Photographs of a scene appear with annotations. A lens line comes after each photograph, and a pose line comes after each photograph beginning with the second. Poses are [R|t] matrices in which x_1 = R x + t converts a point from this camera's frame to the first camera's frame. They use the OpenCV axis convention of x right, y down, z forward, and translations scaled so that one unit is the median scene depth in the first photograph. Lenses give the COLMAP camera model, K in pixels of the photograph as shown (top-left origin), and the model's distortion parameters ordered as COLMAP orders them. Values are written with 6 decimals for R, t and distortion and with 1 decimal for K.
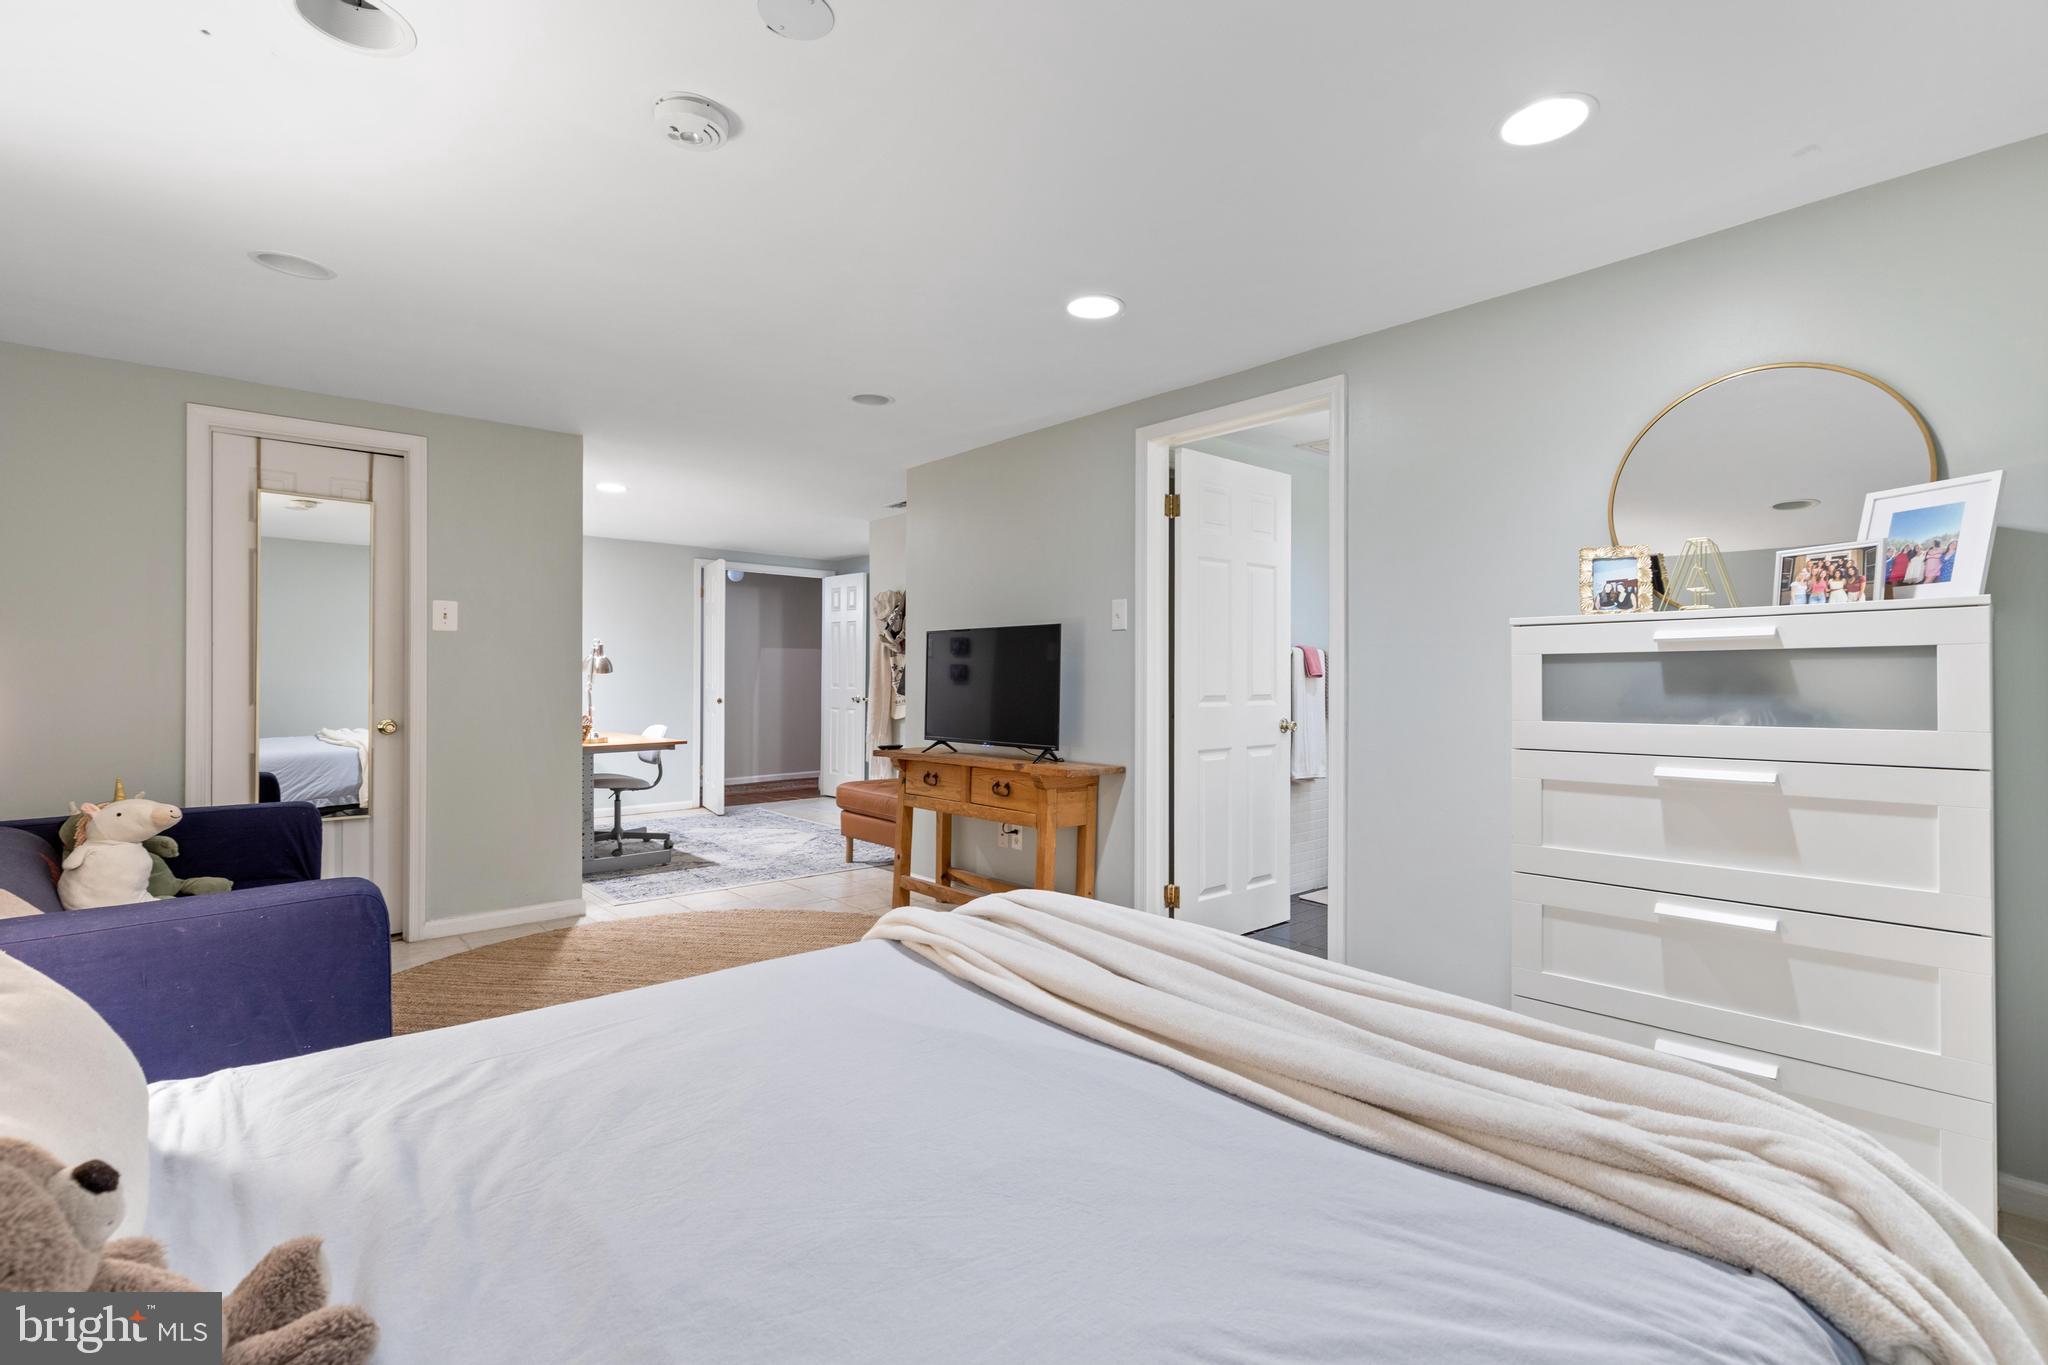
lens RADIAL K [[924.4, 0, 1027.1], [0, 924.4, 678.8], [0, 0, 1]] dist [0.005819, -0.000809]
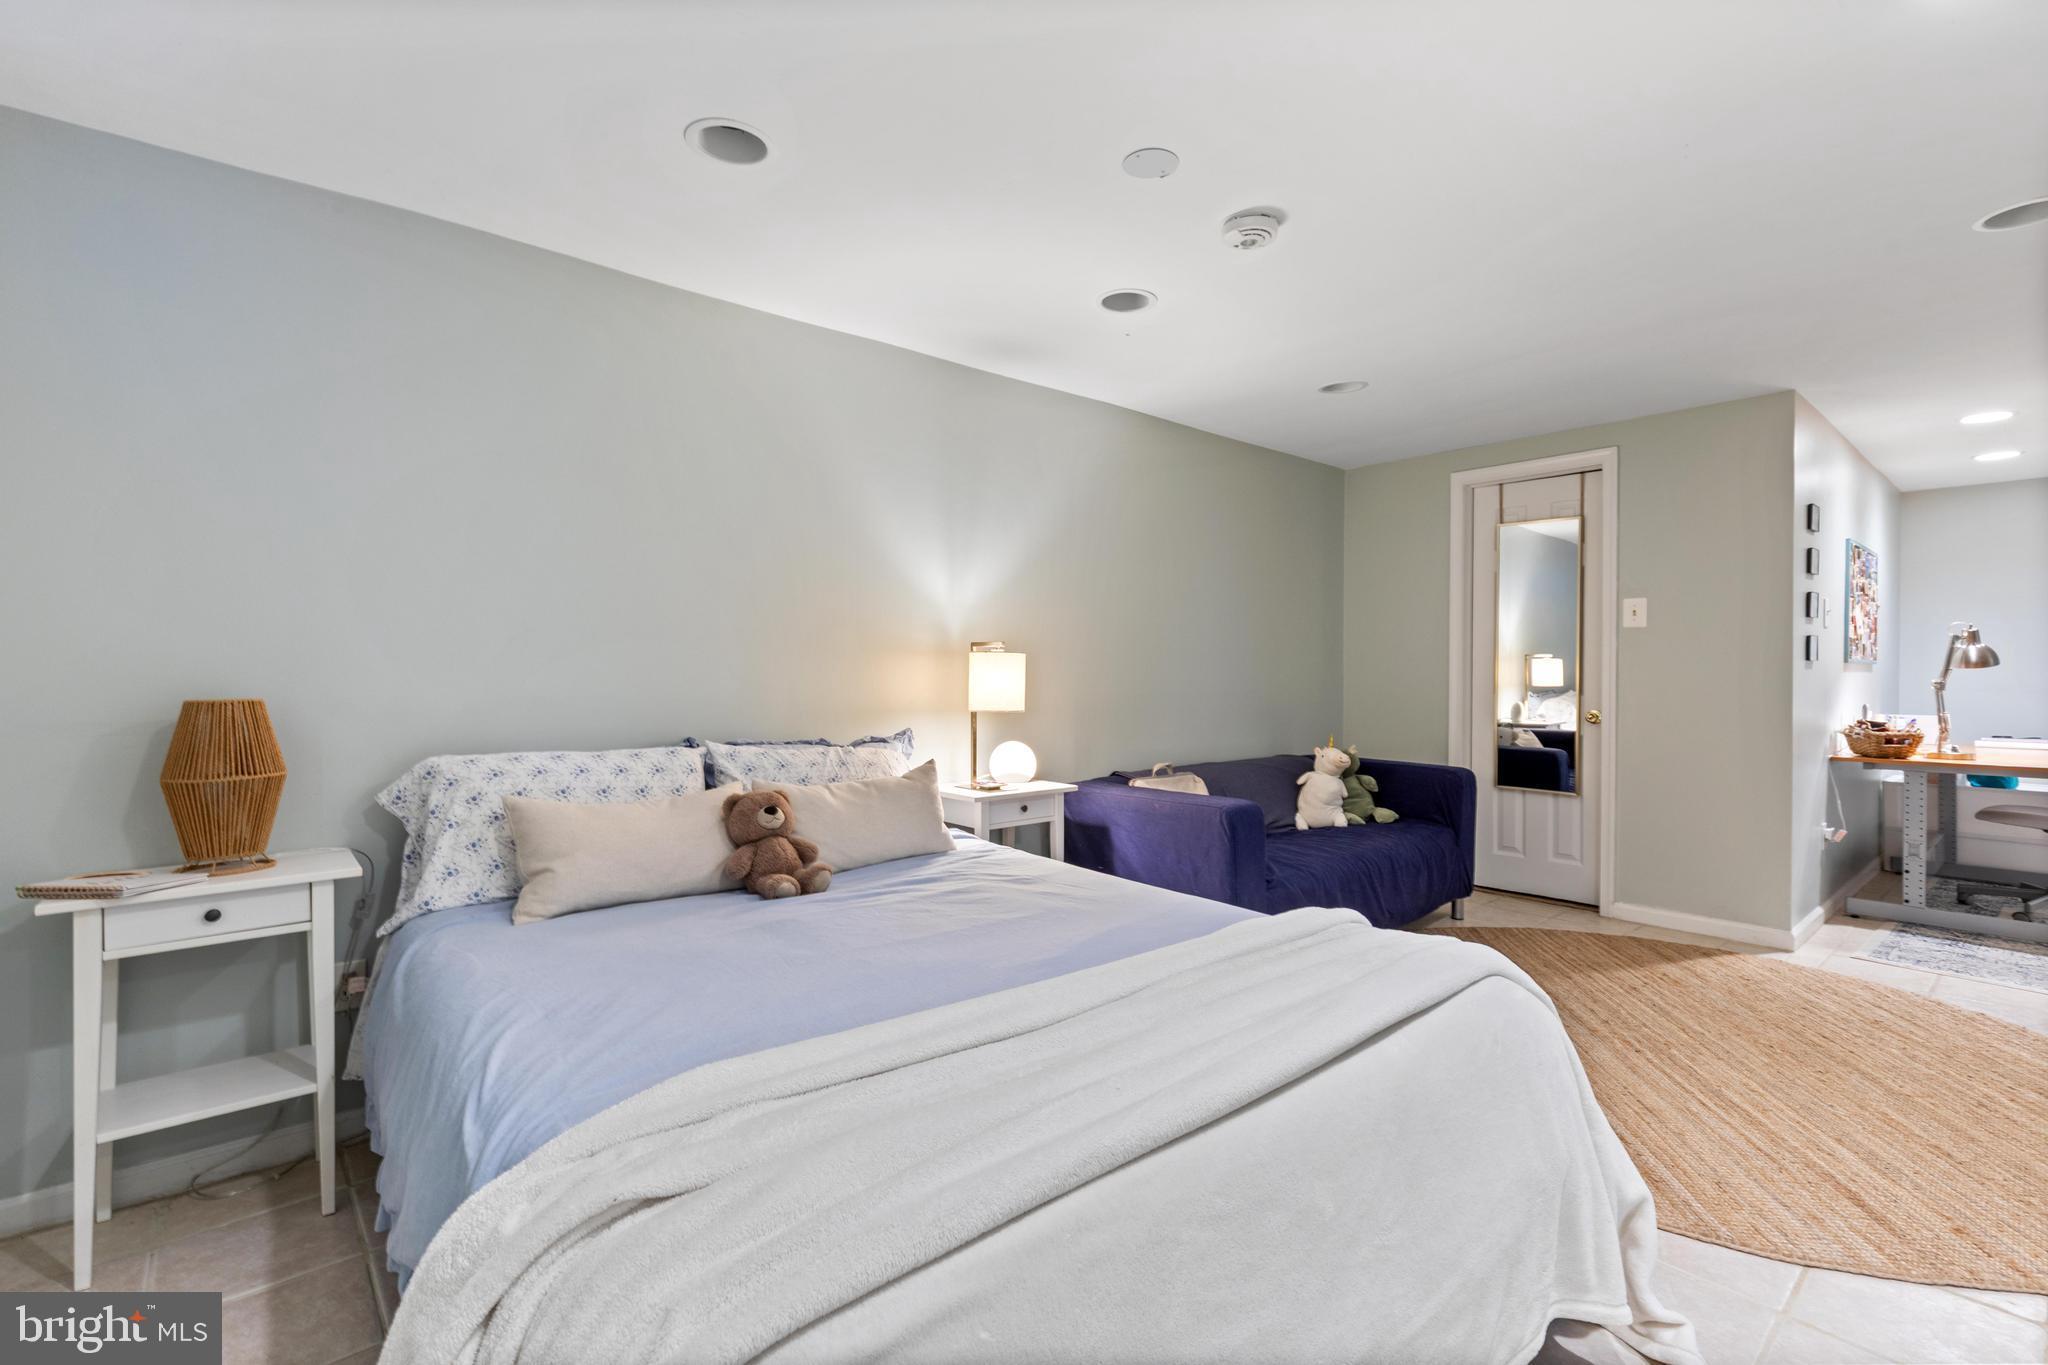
lens RADIAL K [[924.4, 0, 1031.1], [0, 924.4, 669.9], [0, 0, 1]] dist [0.005819, -0.000809]
pose [[-0.007279, 0.001921, -0.999972, 0.424211], [-0.006972, 0.999974, 0.001972, -0.001163], [0.999949, 0.006987, -0.007266, 0.339647]]
